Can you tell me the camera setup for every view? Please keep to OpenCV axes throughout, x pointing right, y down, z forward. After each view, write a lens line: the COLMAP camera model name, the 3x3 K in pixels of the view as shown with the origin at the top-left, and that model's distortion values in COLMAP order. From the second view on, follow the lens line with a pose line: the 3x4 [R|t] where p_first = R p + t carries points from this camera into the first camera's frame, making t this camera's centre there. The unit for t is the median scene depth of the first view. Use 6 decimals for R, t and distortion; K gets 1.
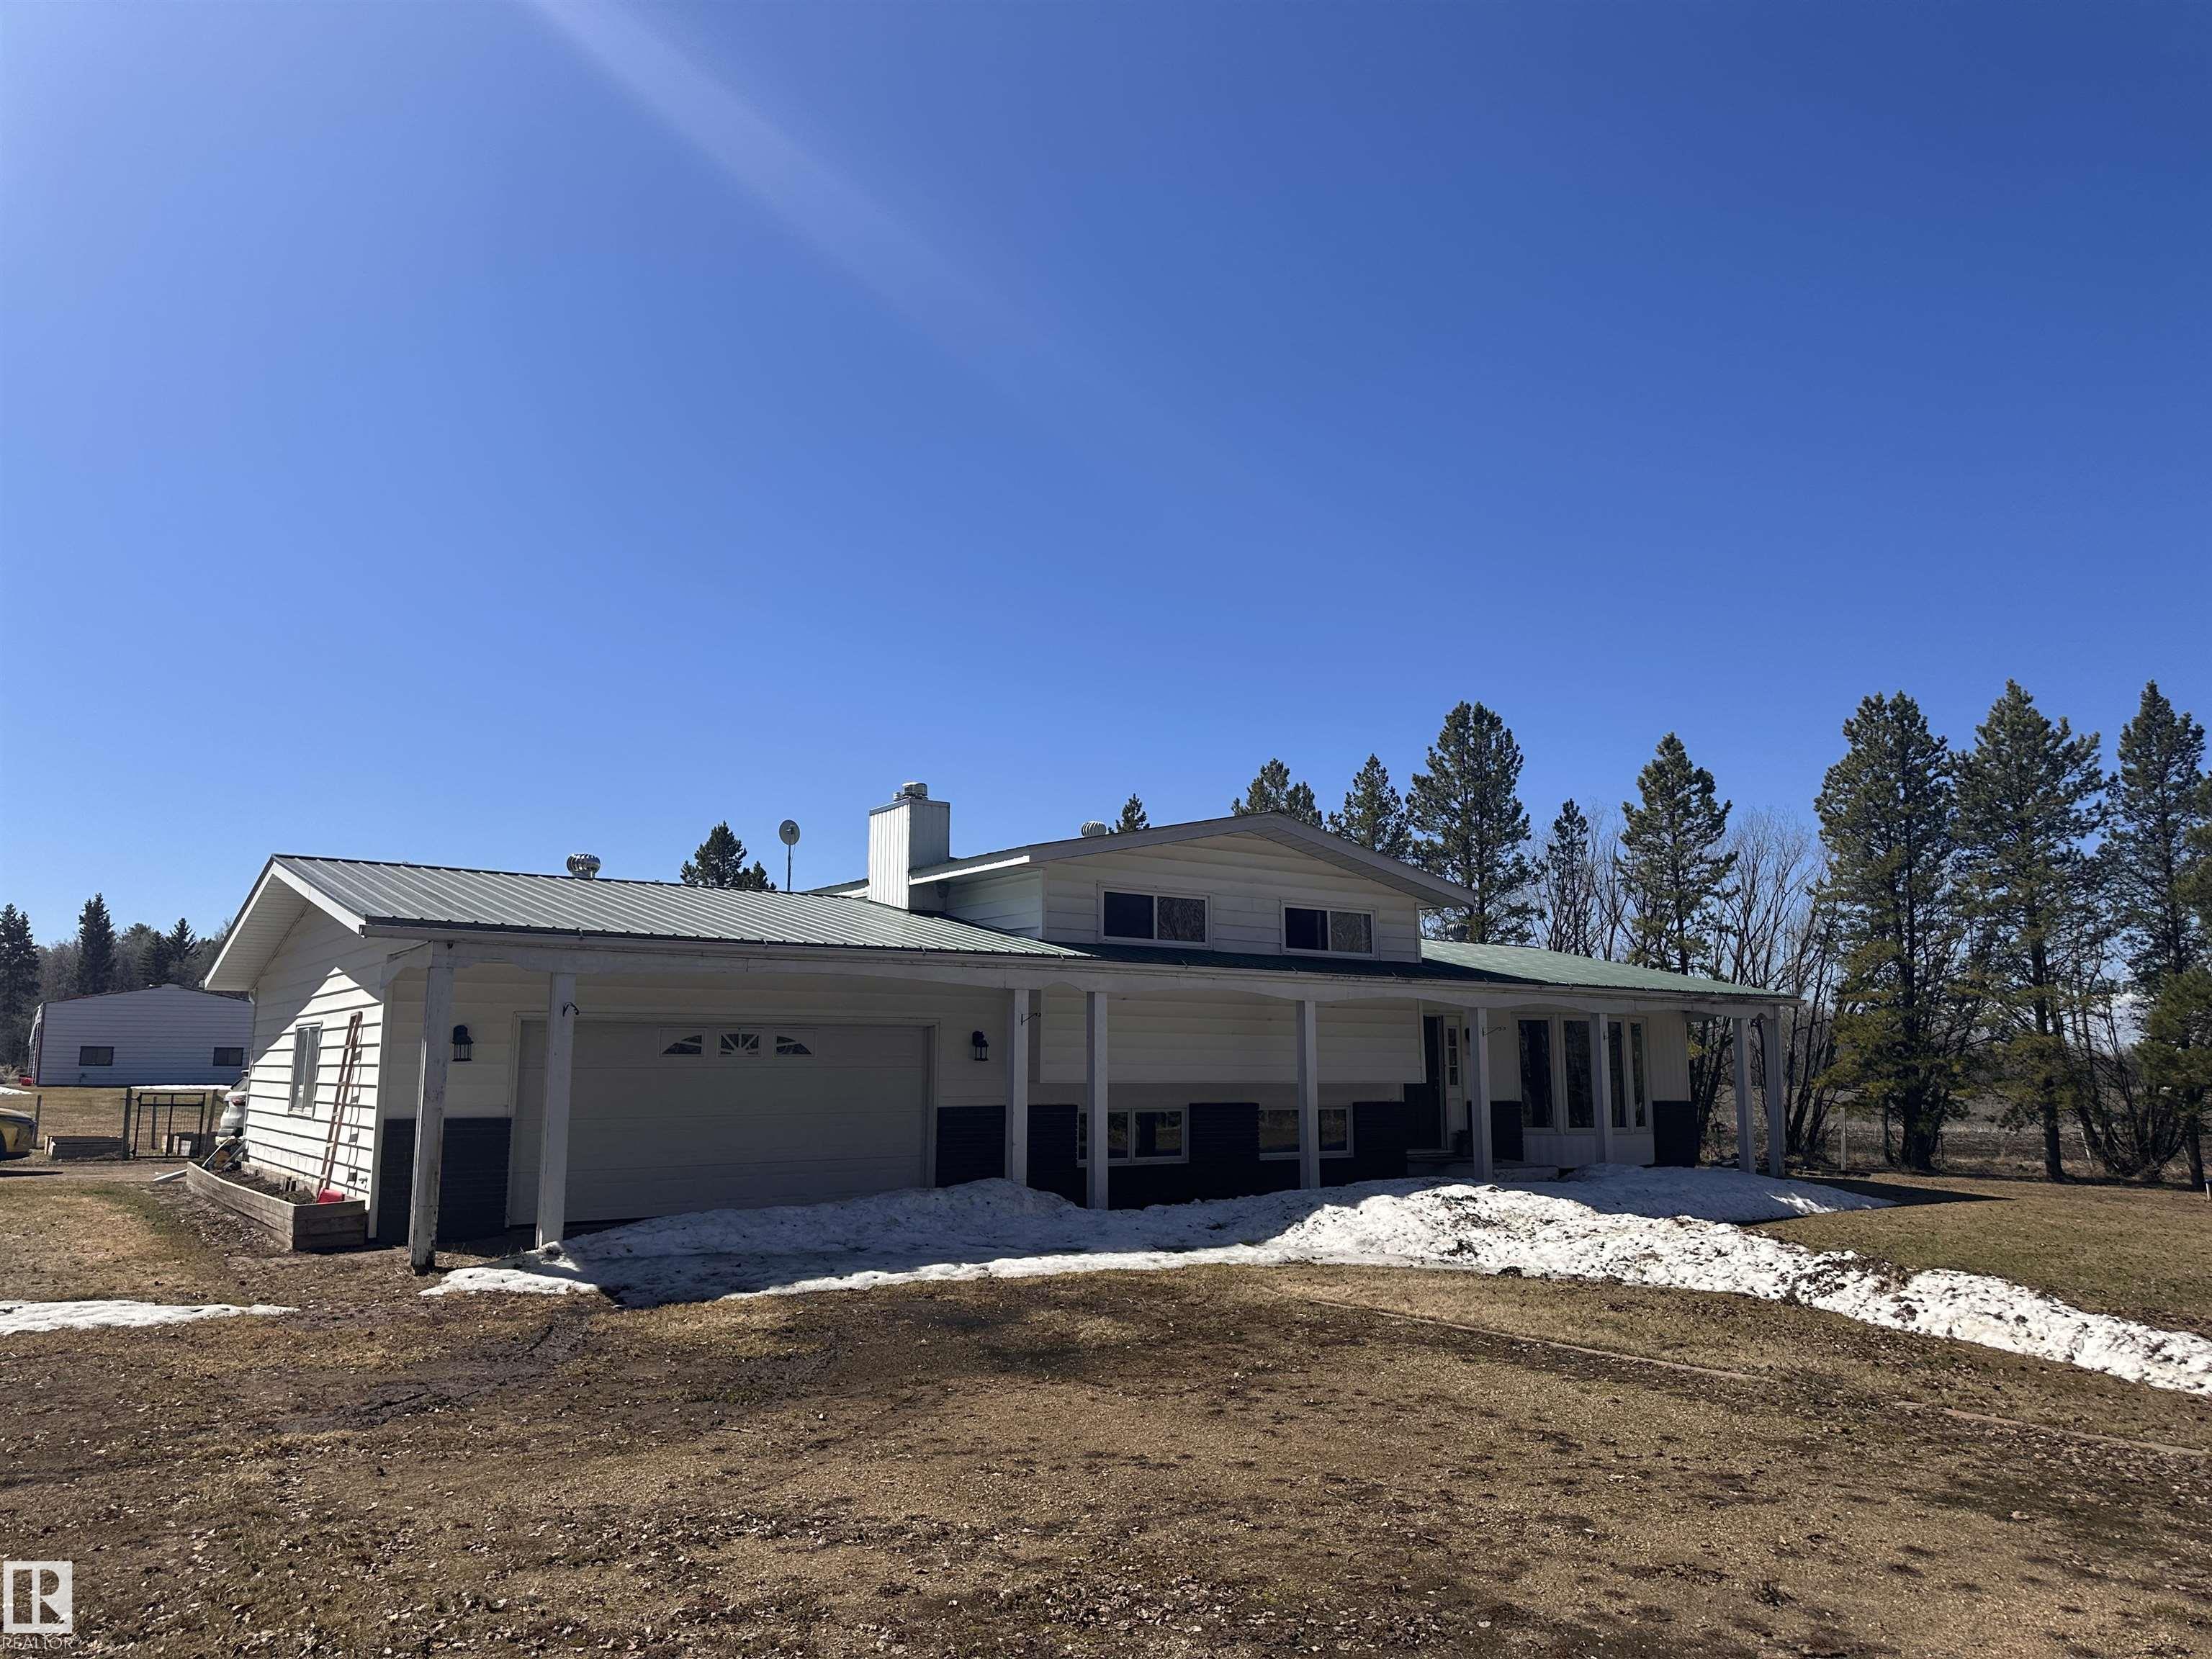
lens RADIAL K [[1568.1, 0, 1100.4], [0, 1568.1, 837.6], [0, 0, 1]] dist [0.003562, -0.004818]
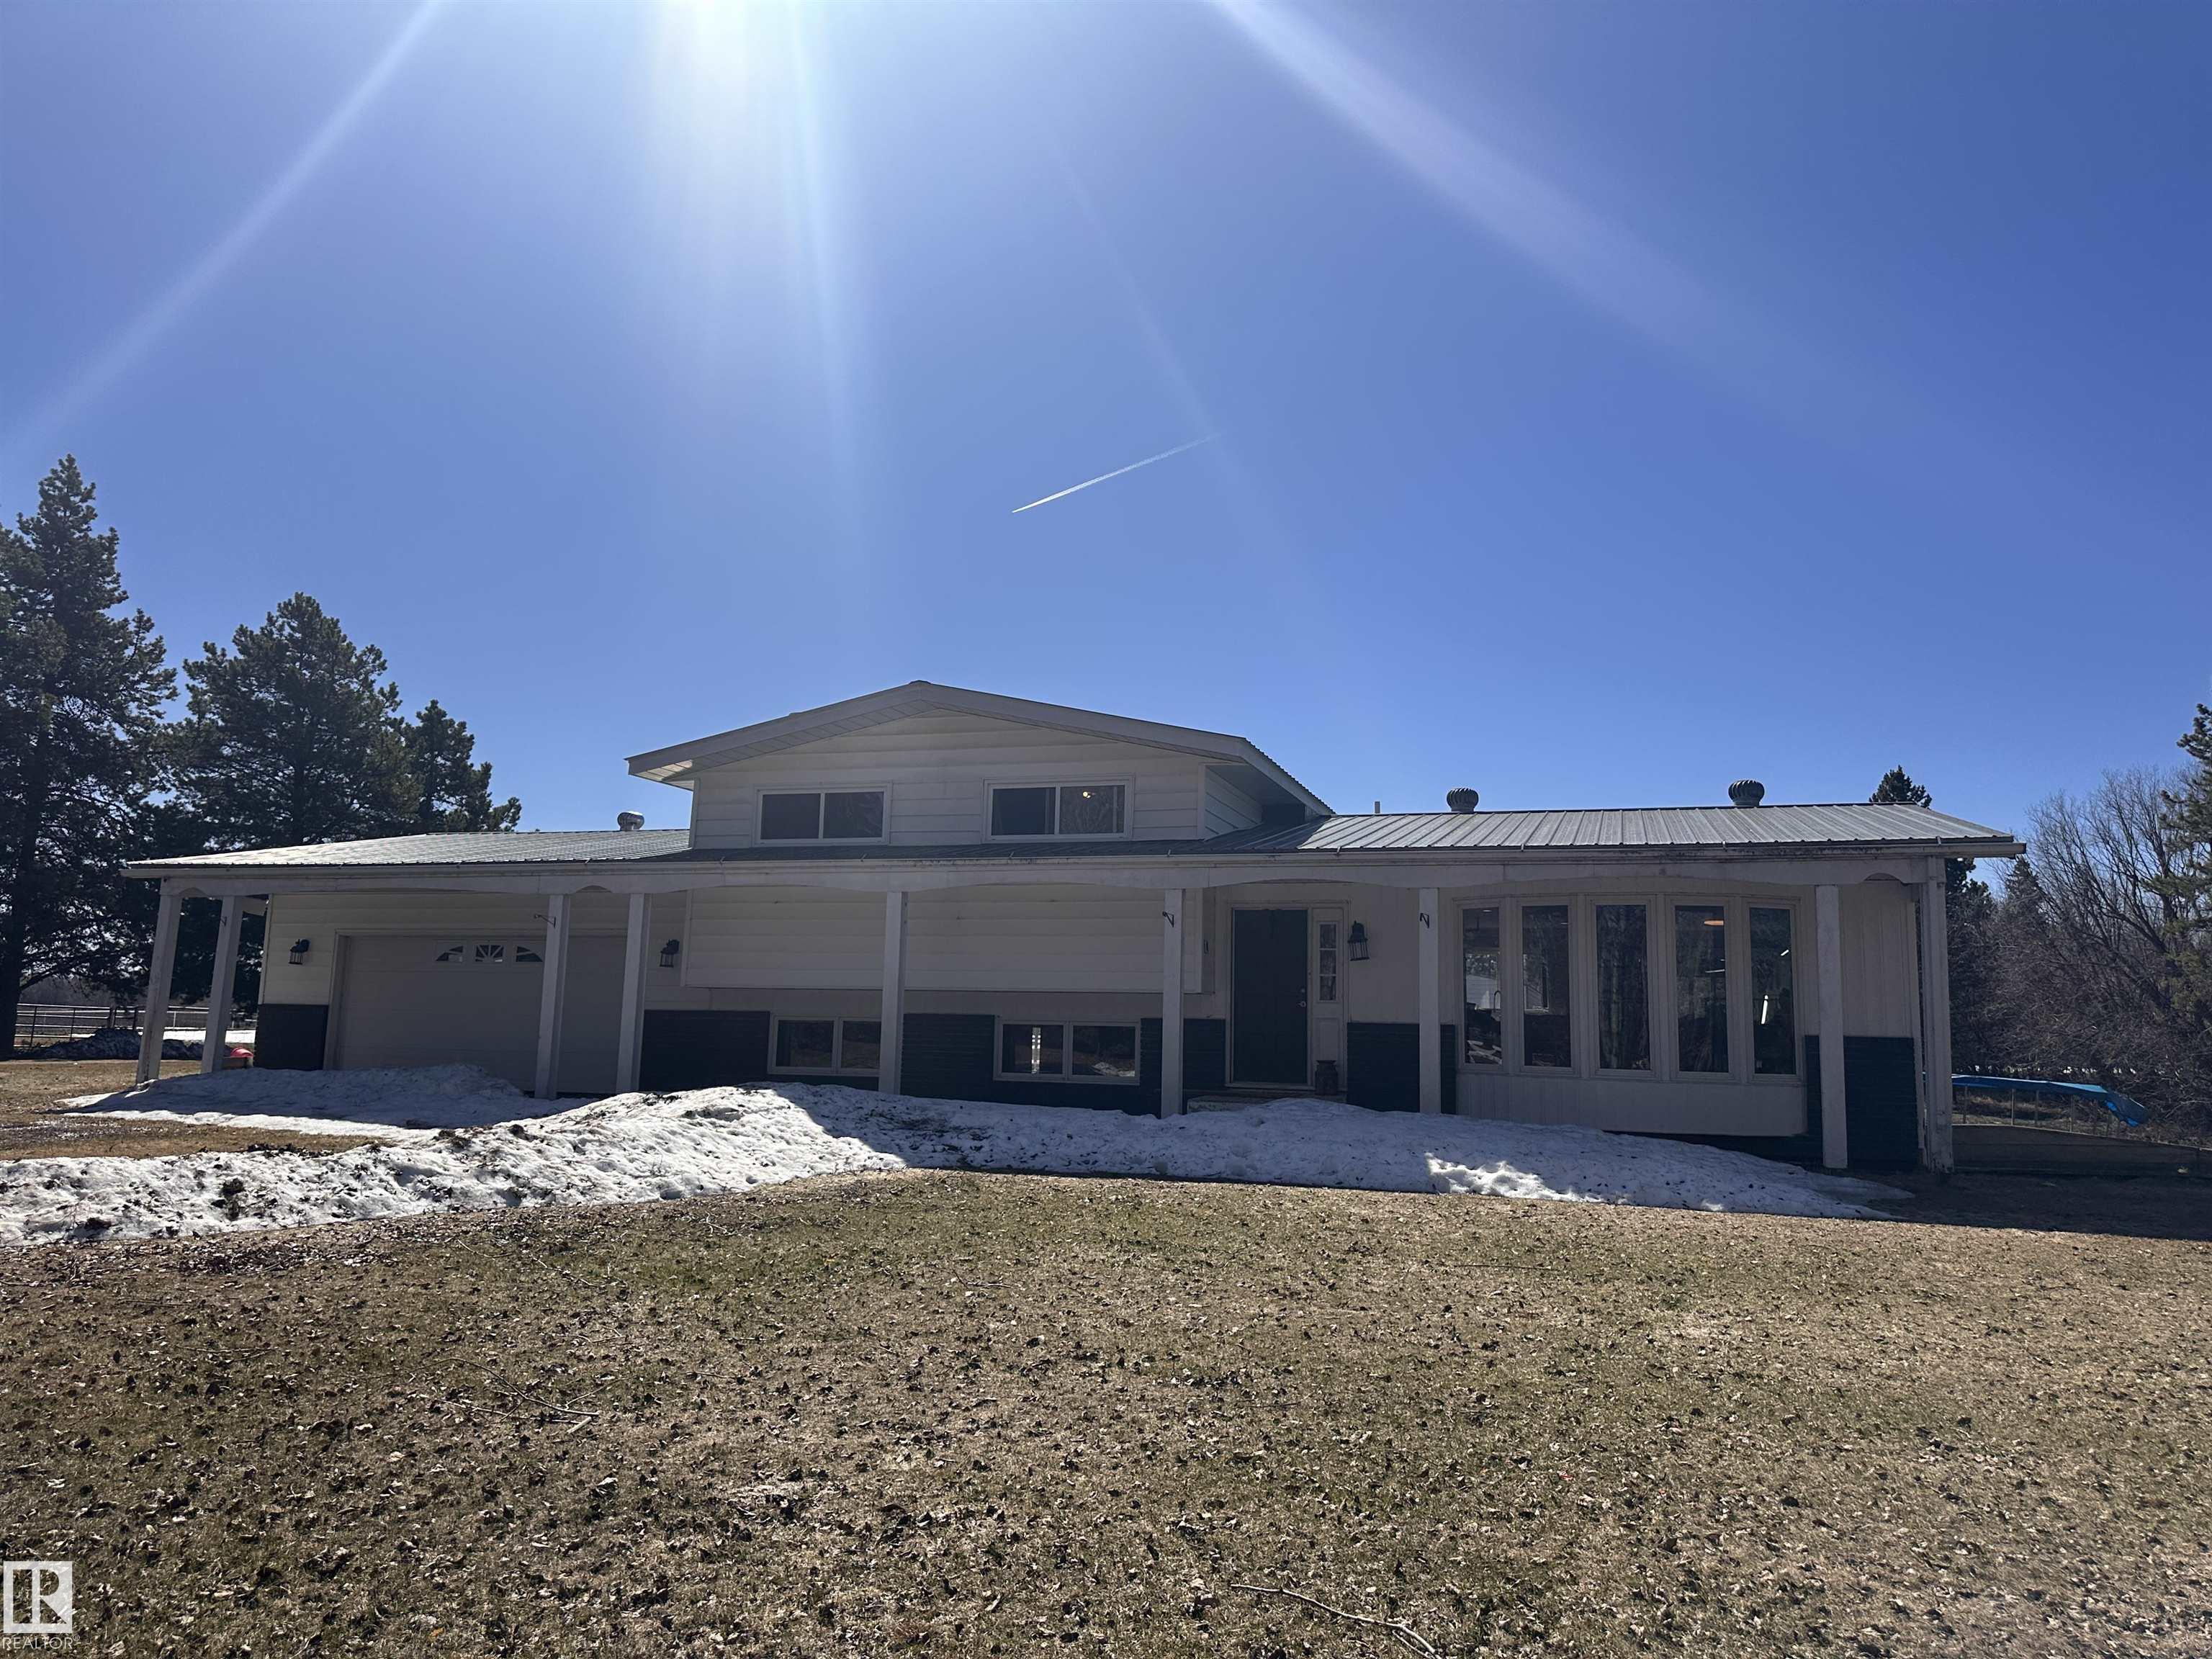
lens RADIAL K [[1568.1, 0, 1105.5], [0, 1568.1, 831.4], [0, 0, 1]] dist [0.003562, -0.004818]
pose [[0.607475, -0.093994, -0.788758, 0.783405], [0.095900, 0.994390, -0.044639, 0.104701], [0.788529, -0.048525, 0.613081, 0.481476]]
